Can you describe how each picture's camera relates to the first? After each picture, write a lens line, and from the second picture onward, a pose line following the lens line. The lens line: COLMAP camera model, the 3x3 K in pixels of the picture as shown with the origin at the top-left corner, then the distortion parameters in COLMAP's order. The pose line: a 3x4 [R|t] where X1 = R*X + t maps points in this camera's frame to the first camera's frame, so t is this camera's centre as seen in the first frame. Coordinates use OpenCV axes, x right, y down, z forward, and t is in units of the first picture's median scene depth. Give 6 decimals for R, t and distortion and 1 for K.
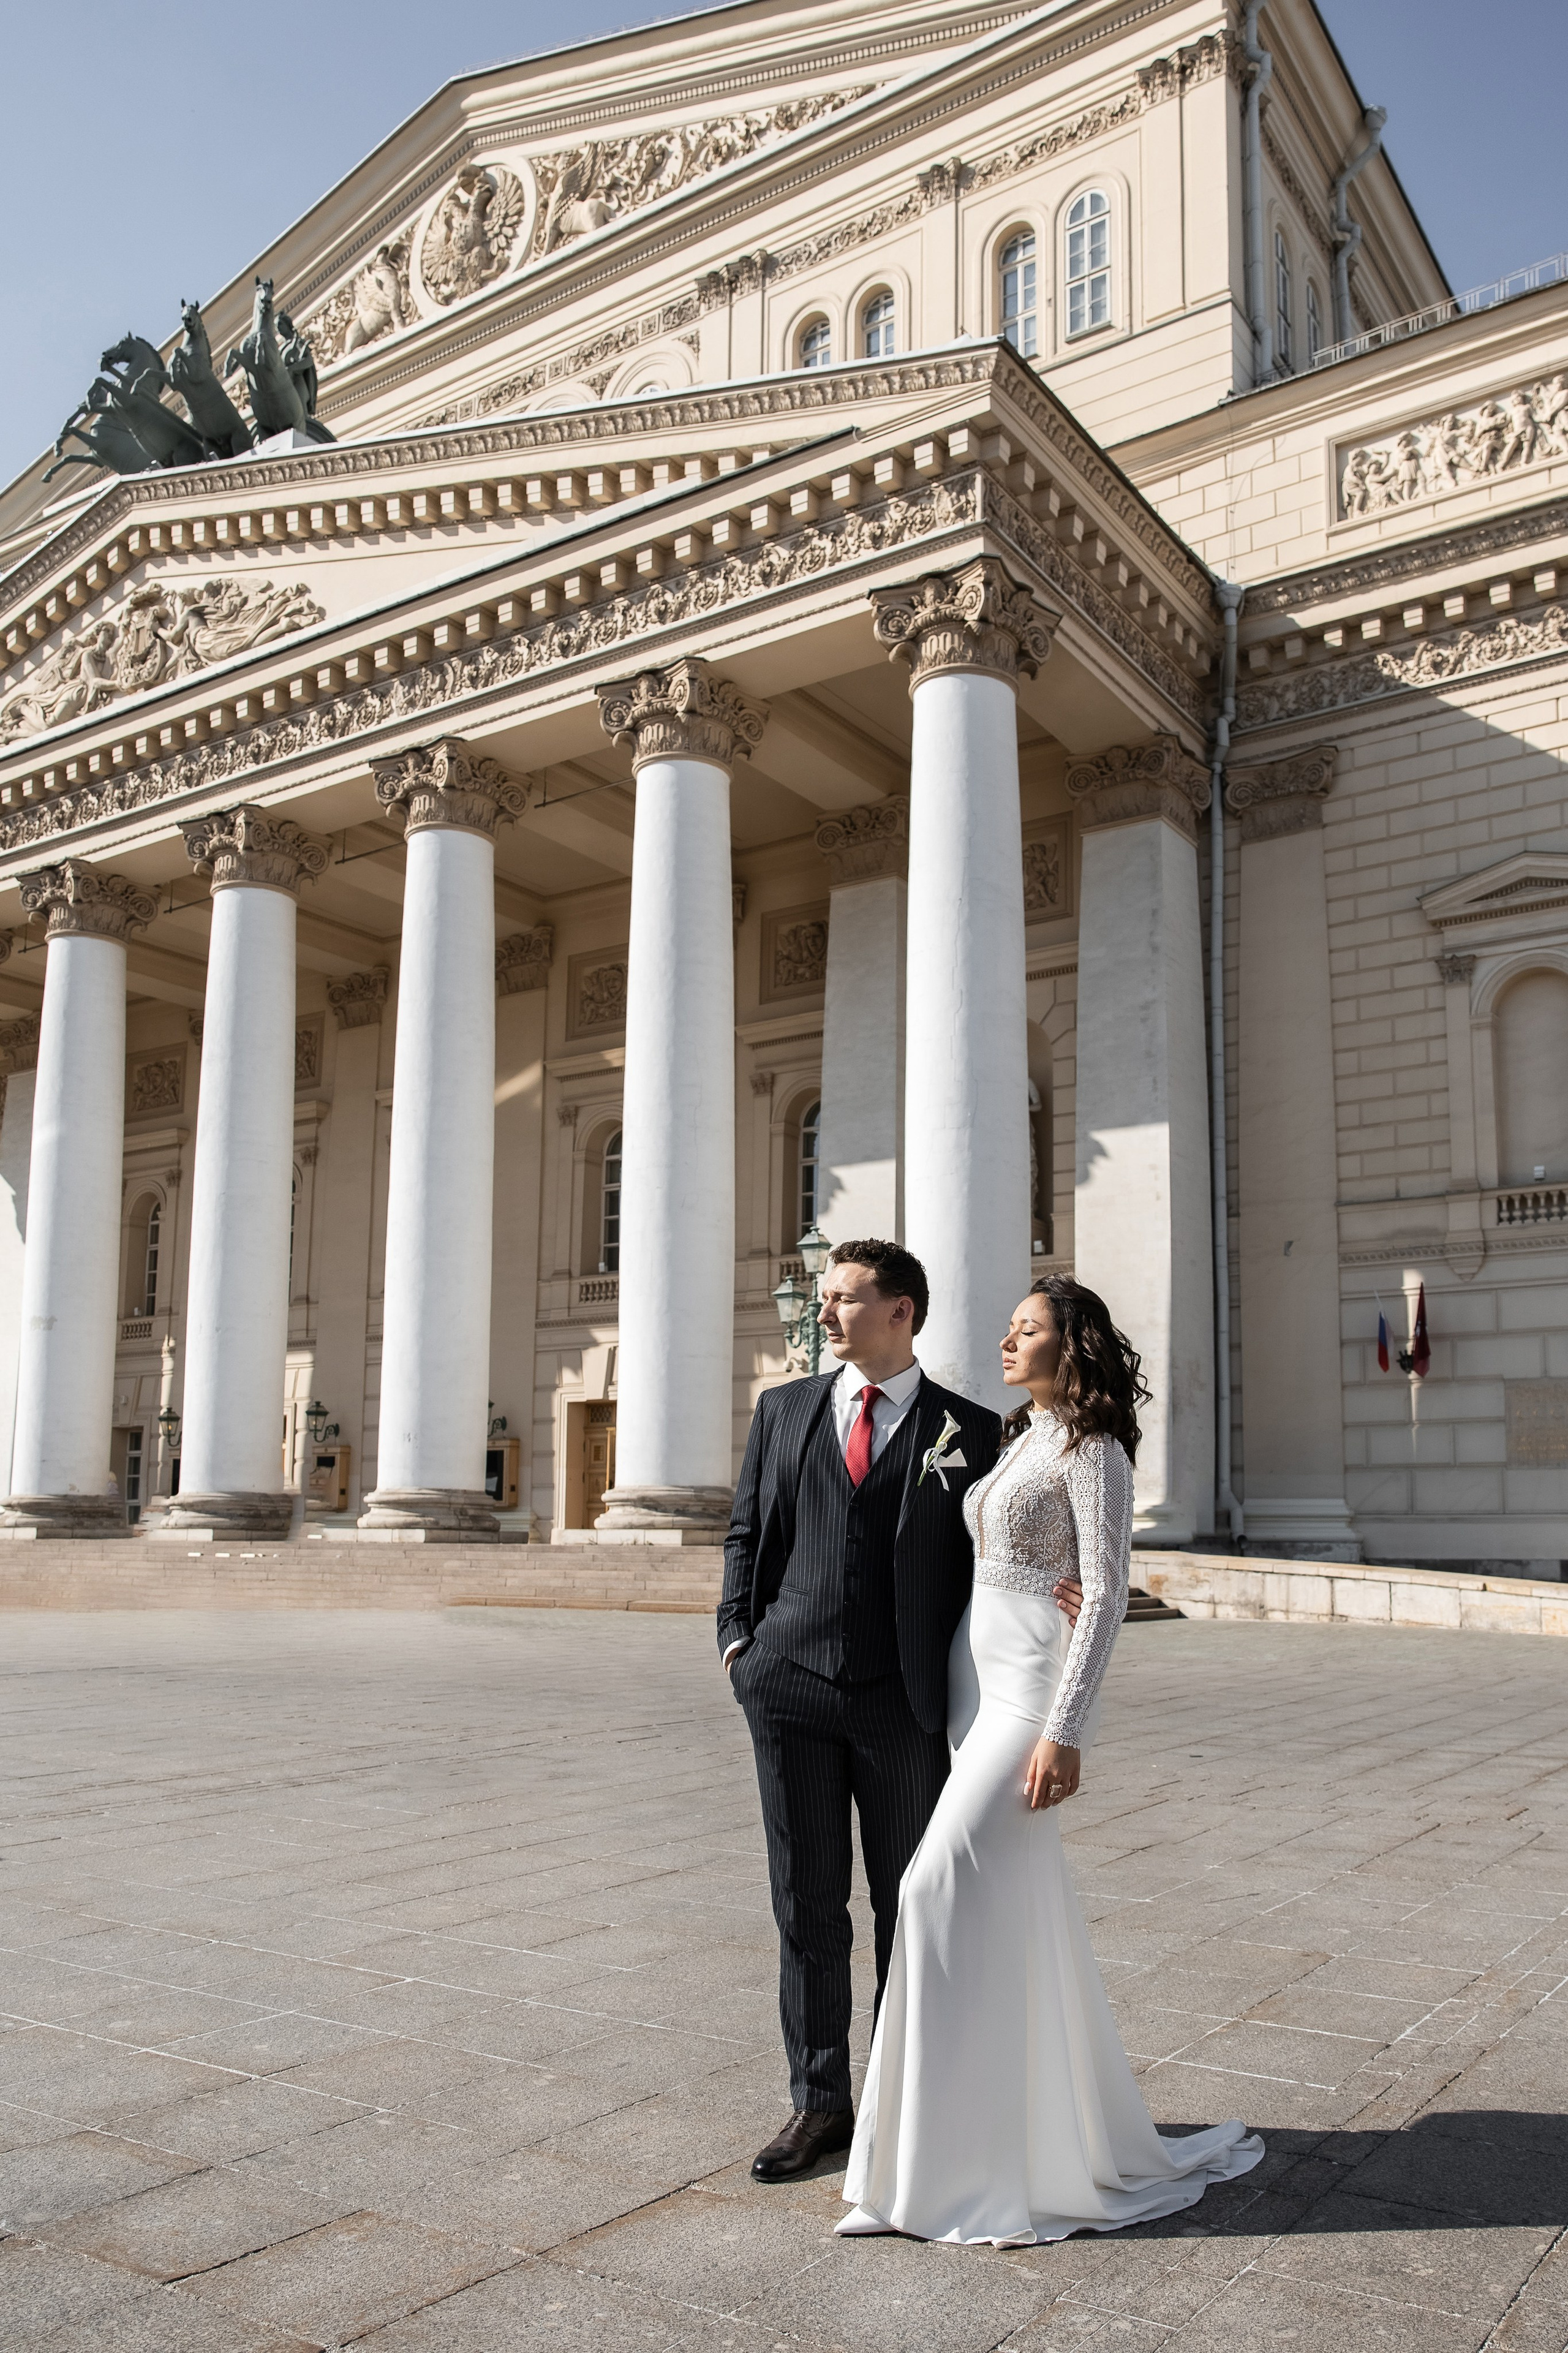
lens RADIAL K [[1842.1, 0, 842.7], [0, 1842.1, 1368.7], [0, 0, 1]] dist [0.008960, -0.002817]
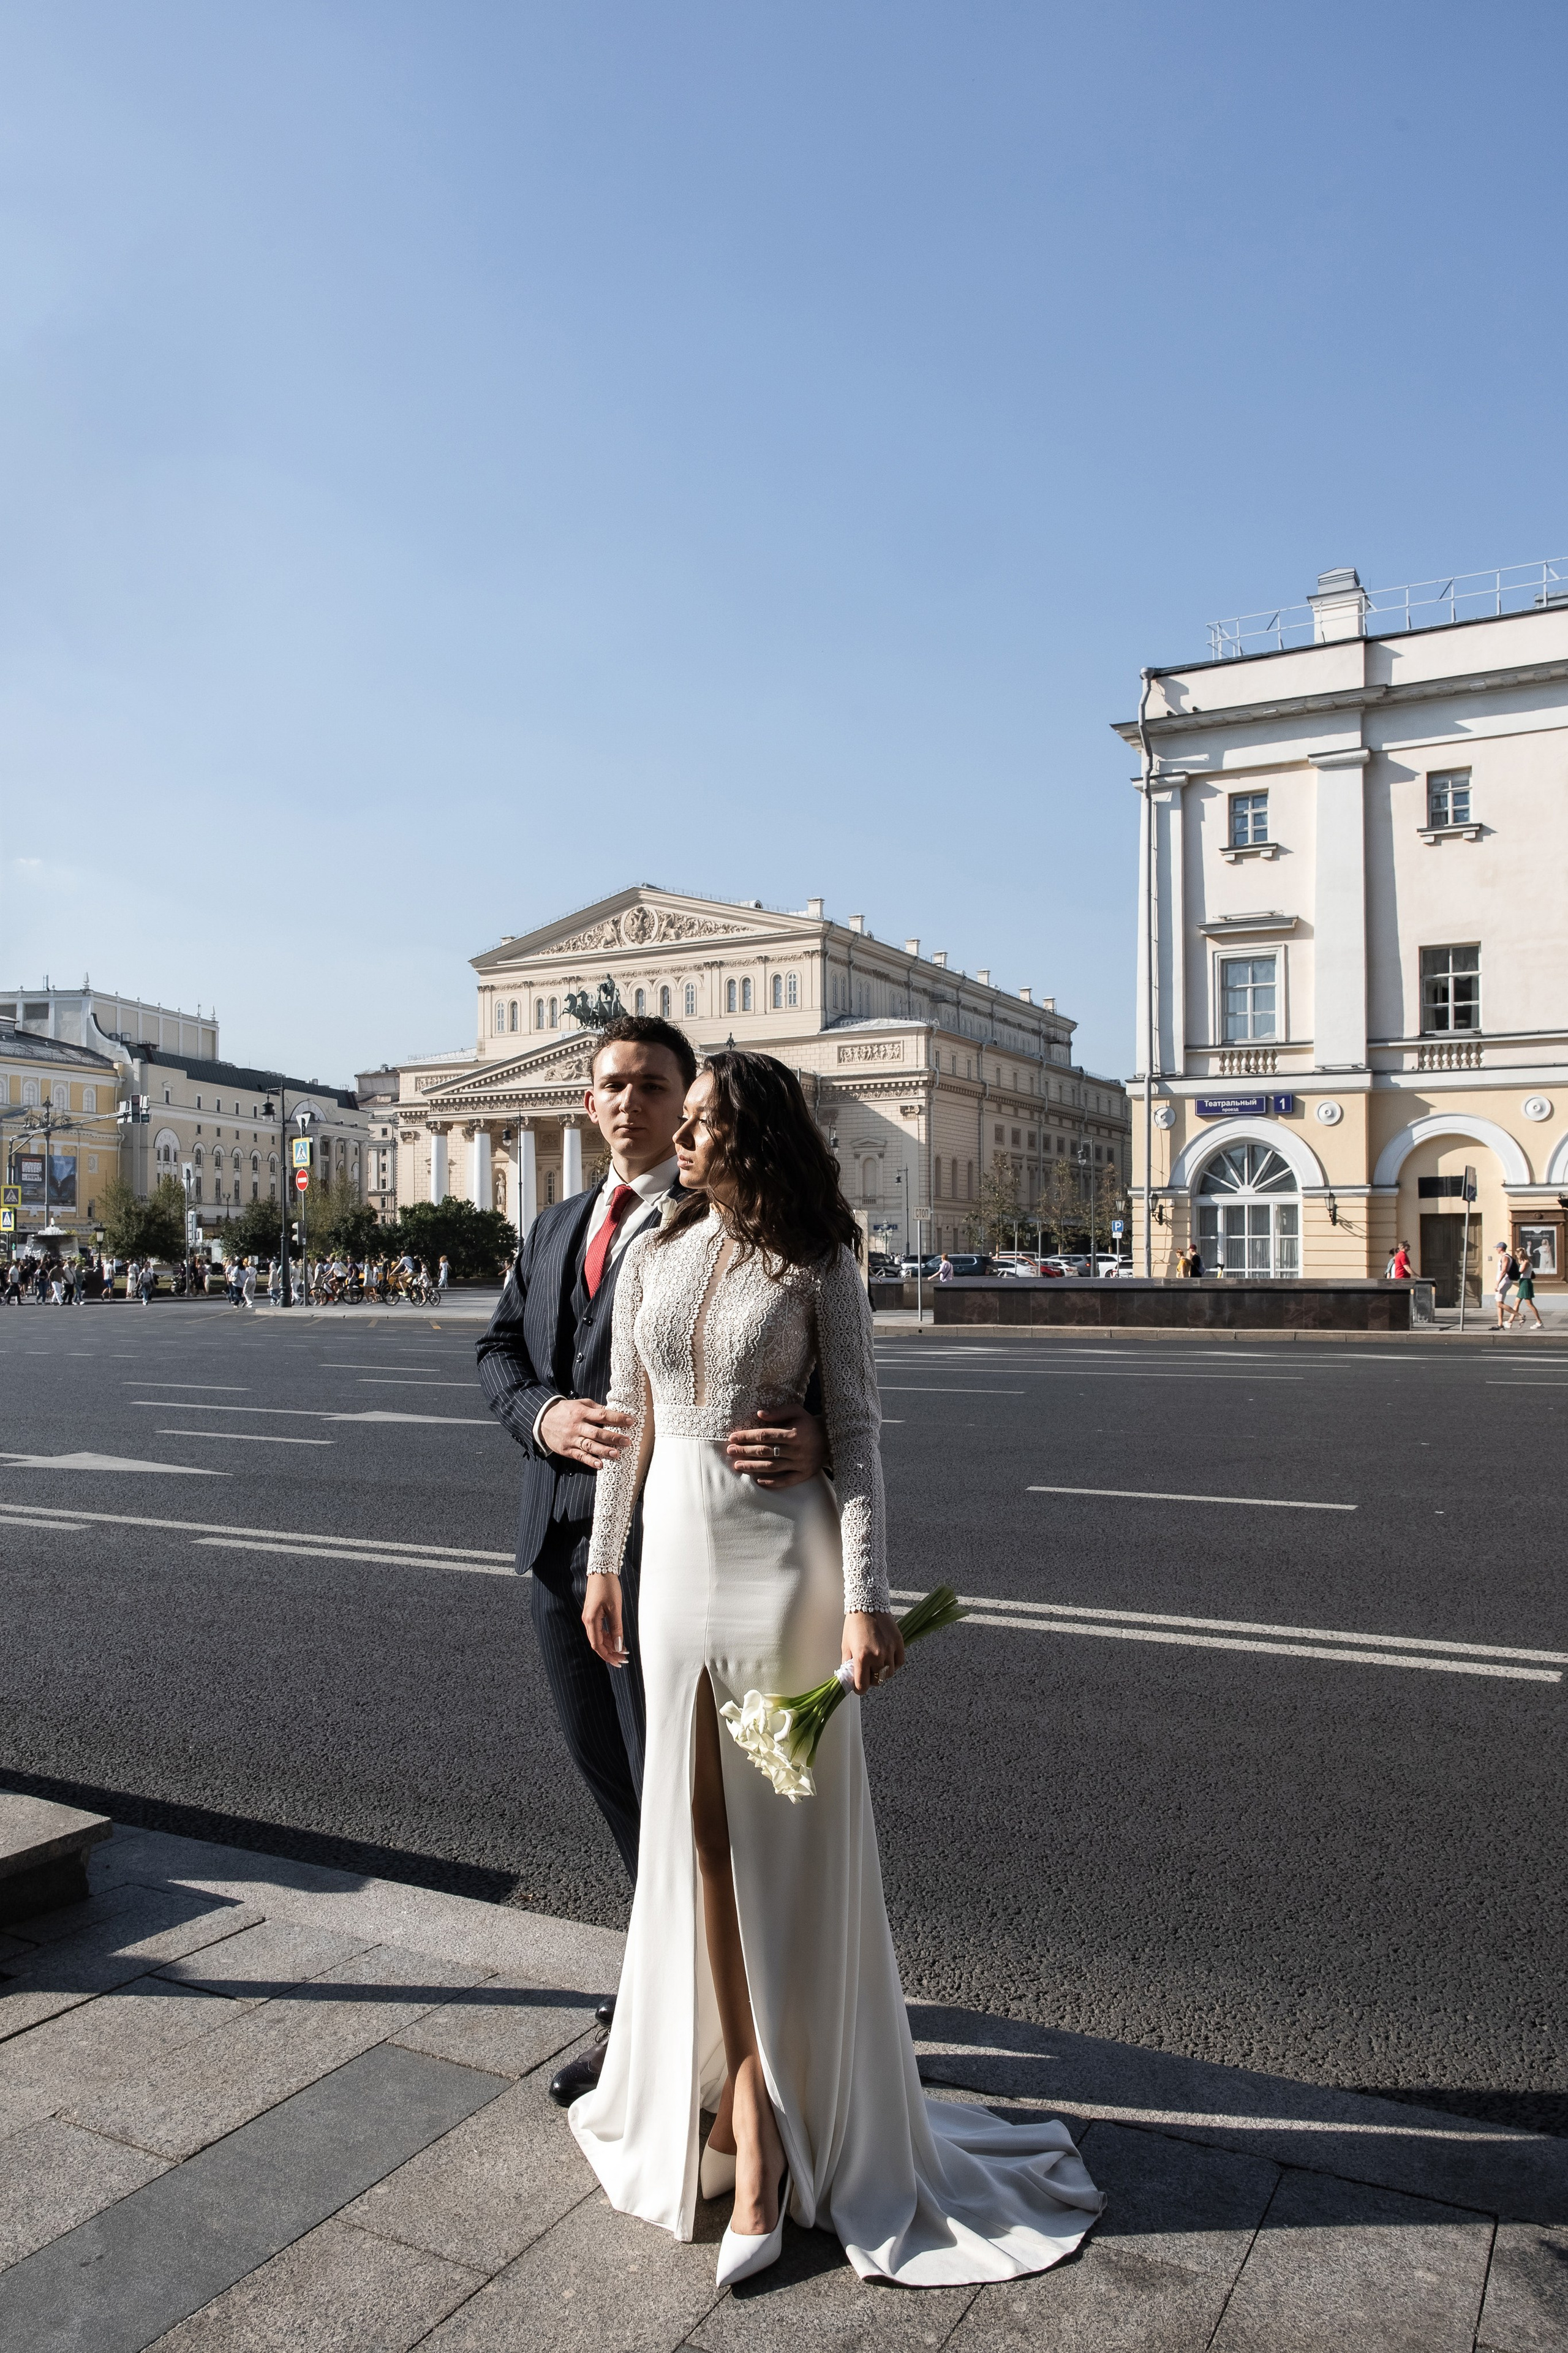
lens RADIAL K [[1711.9, 0, 823.6], [0, 1711.9, 1236.4], [0, 0, 1]] dist [0.000516, 0.003910]
pose [[0.996377, -0.006434, 0.084798, -0.184566], [-0.000087, 0.997056, 0.076671, -0.353751], [-0.085041, -0.076401, 0.993444, -3.845230]]
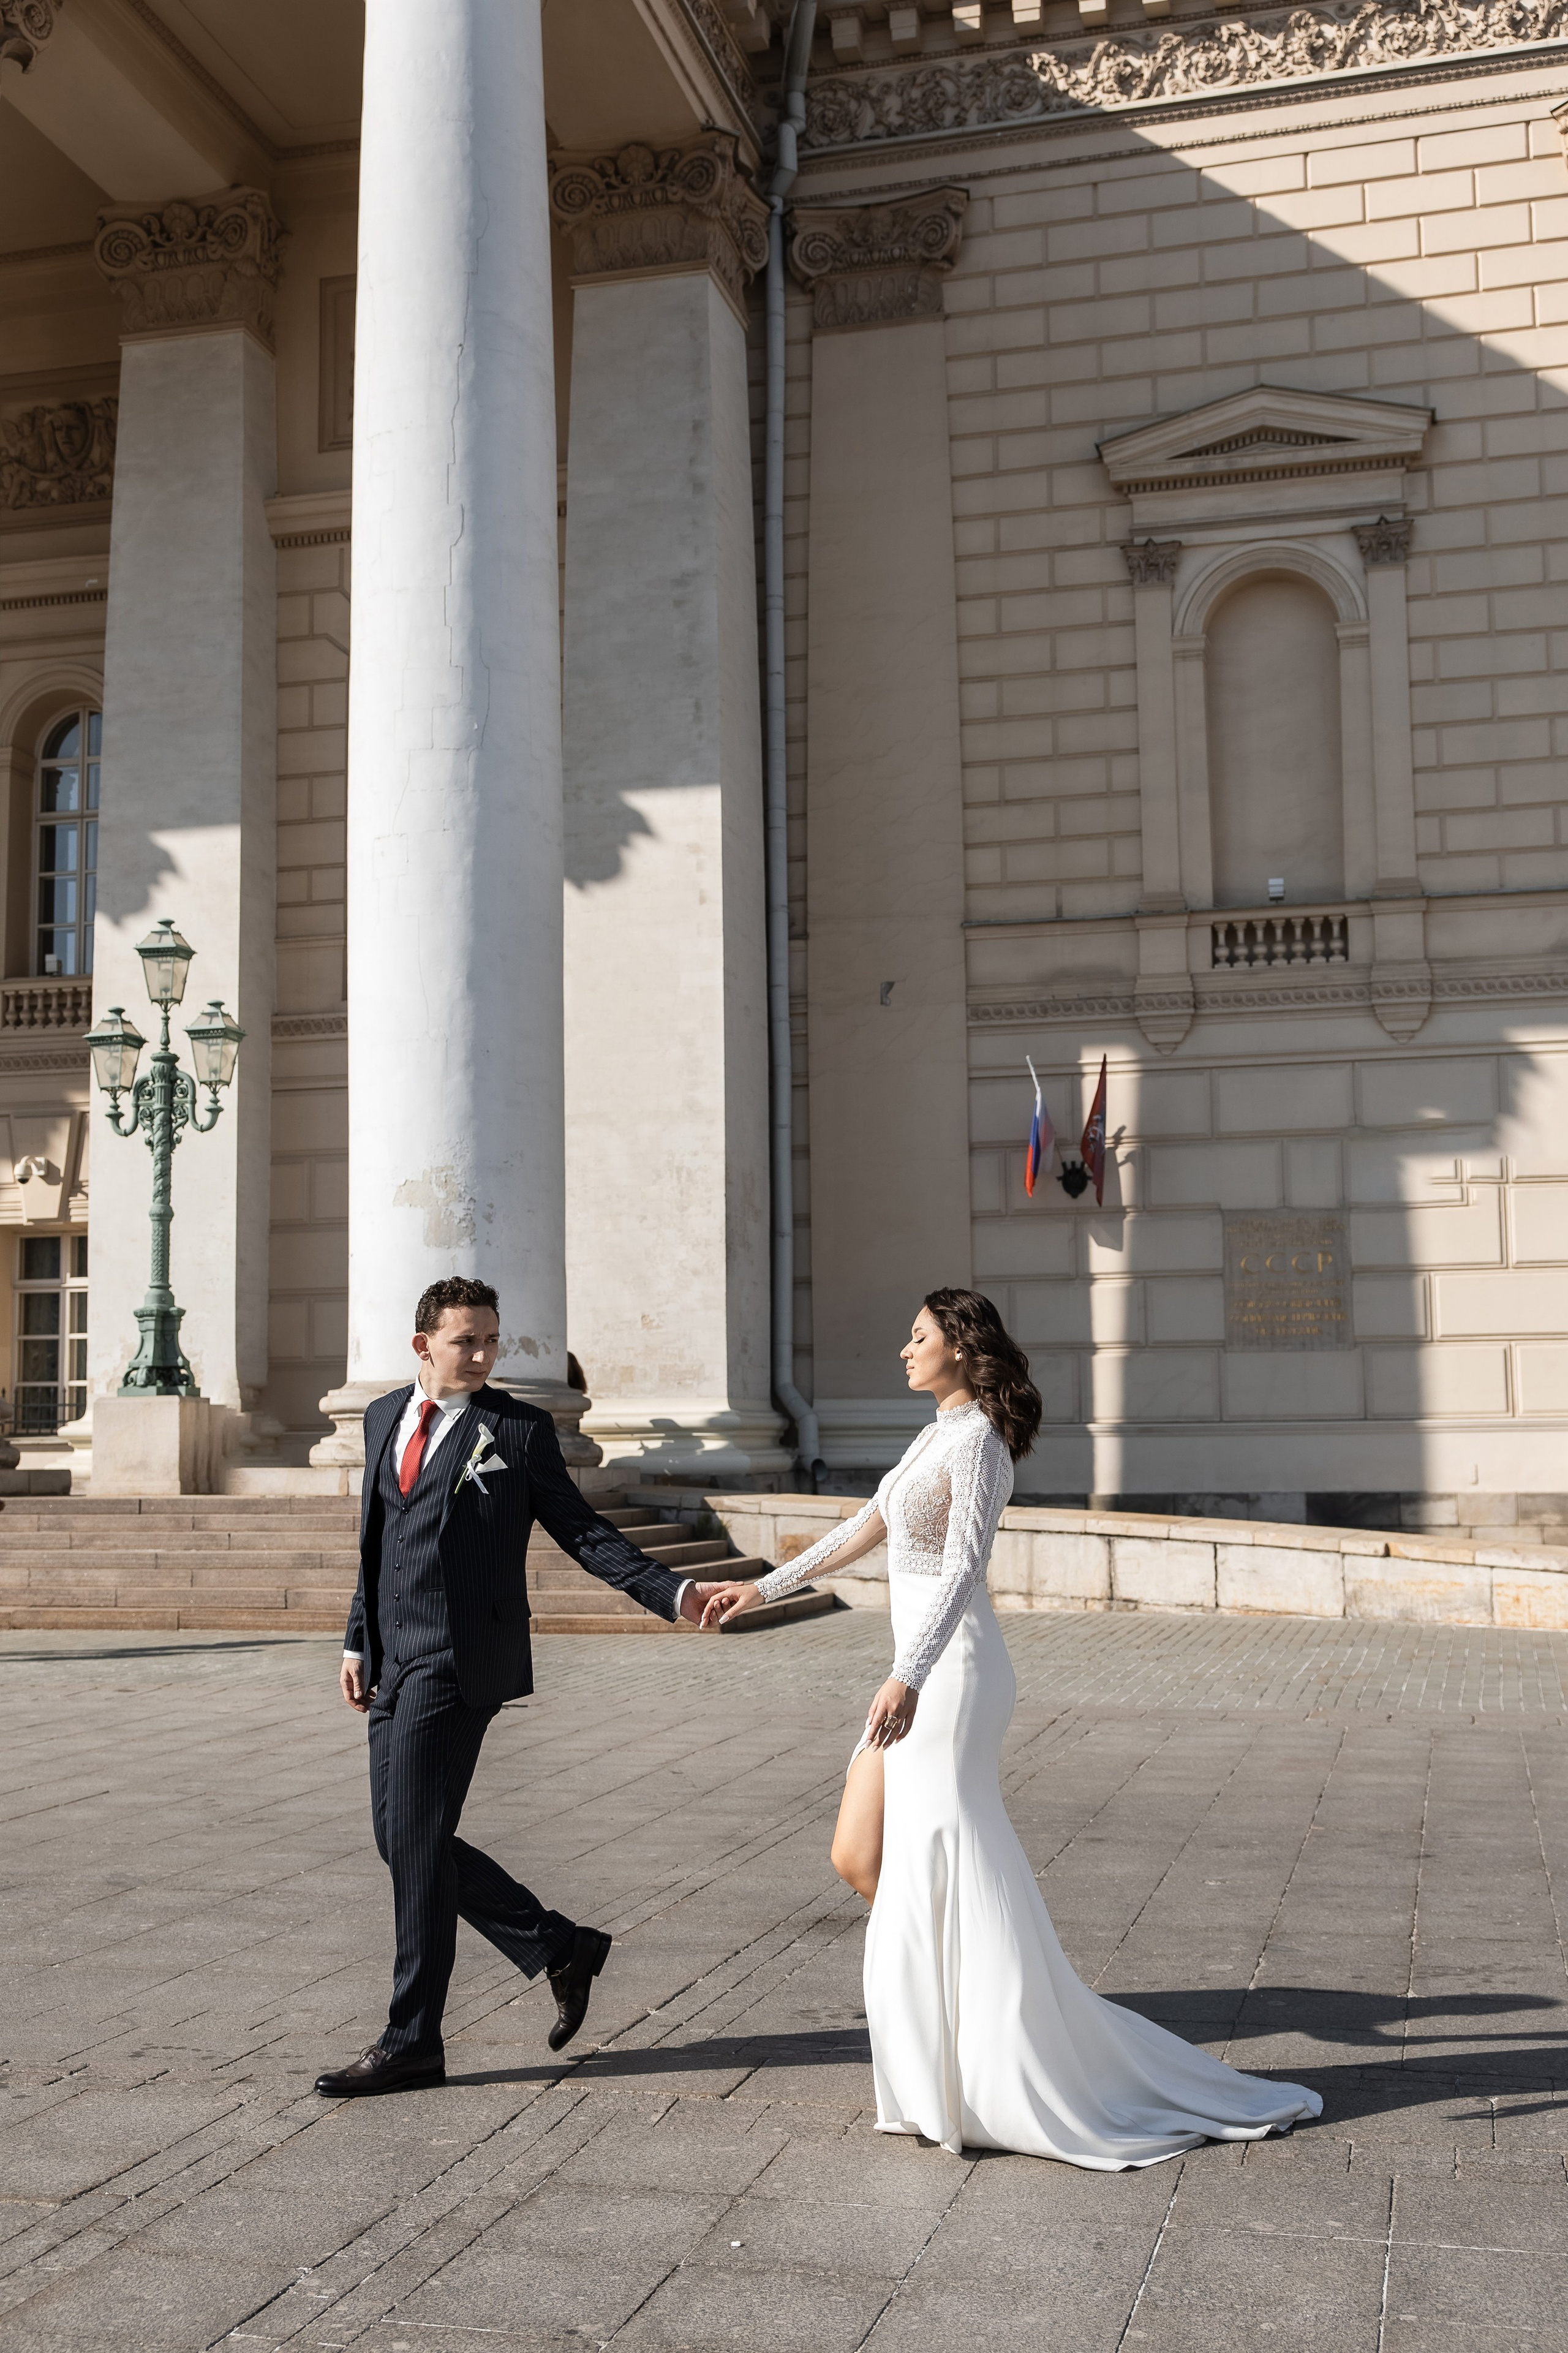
lens RADIAL K [[2765.7, 0, 775.4], [0, 2765.7, 1282.0], [0, 0, 1]] dist [-0.025269, 0.015255]
pose [[0.956291, 0.006131, 0.292353, -0.065338], [-0.016609, 0.999305, 0.033373, 0.001567], [-0.291945, -0.036770, 0.955728, 0.115262]]
